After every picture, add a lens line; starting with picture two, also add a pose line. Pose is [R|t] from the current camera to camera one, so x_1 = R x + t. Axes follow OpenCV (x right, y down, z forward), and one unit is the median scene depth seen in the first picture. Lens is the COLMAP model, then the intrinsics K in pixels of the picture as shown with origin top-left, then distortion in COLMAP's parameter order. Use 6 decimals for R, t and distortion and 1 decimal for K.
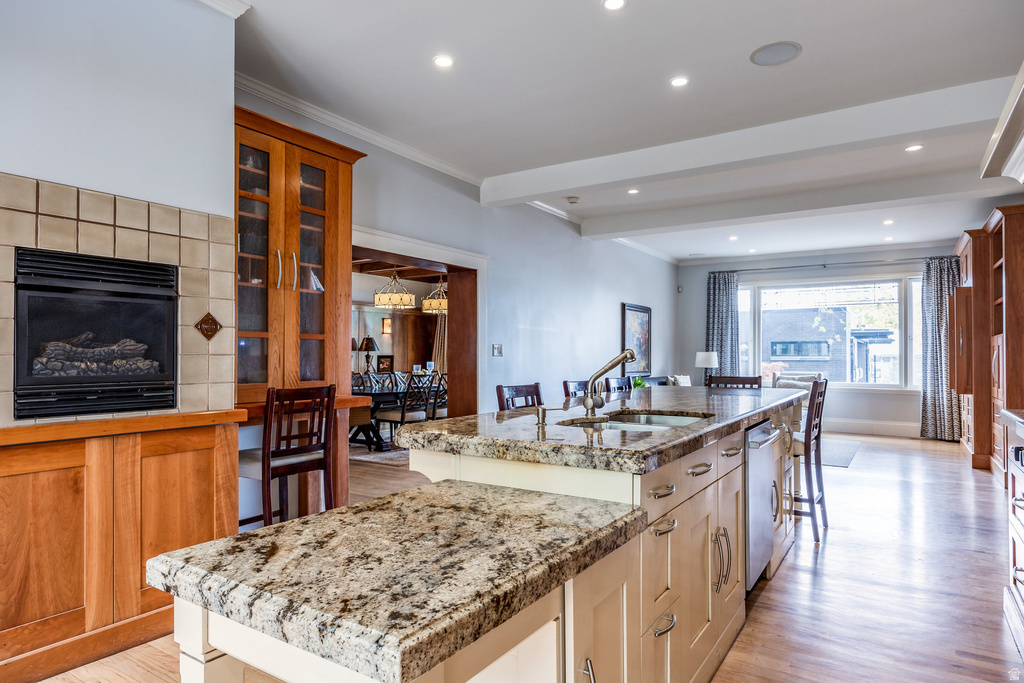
lens RADIAL K [[600.9, 0, 512.0], [0, 600.9, 341.5], [0, 0, 1]] dist [-0.002501, -0.000547]
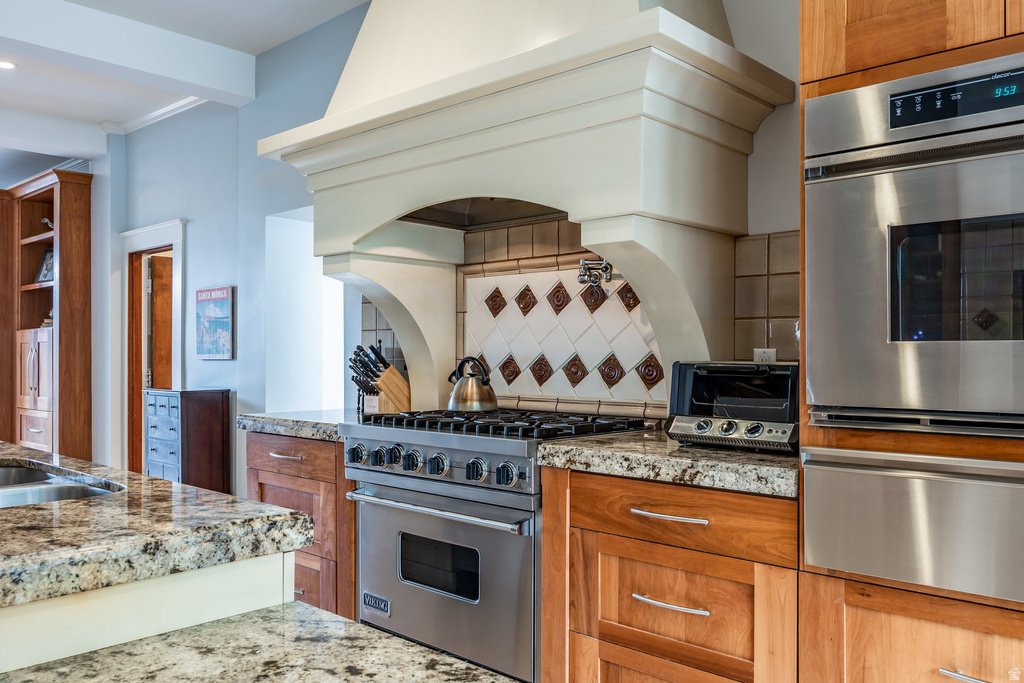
lens RADIAL K [[839.4, 0, 512.0], [0, 839.4, 341.5], [0, 0, 1]] dist [0.003112, 0.002753]
pose [[0.180616, 0.014784, 0.983443, -0.589286], [-0.021893, 0.999700, -0.011008, 0.014060], [-0.983310, -0.019542, 0.180885, 0.631823]]
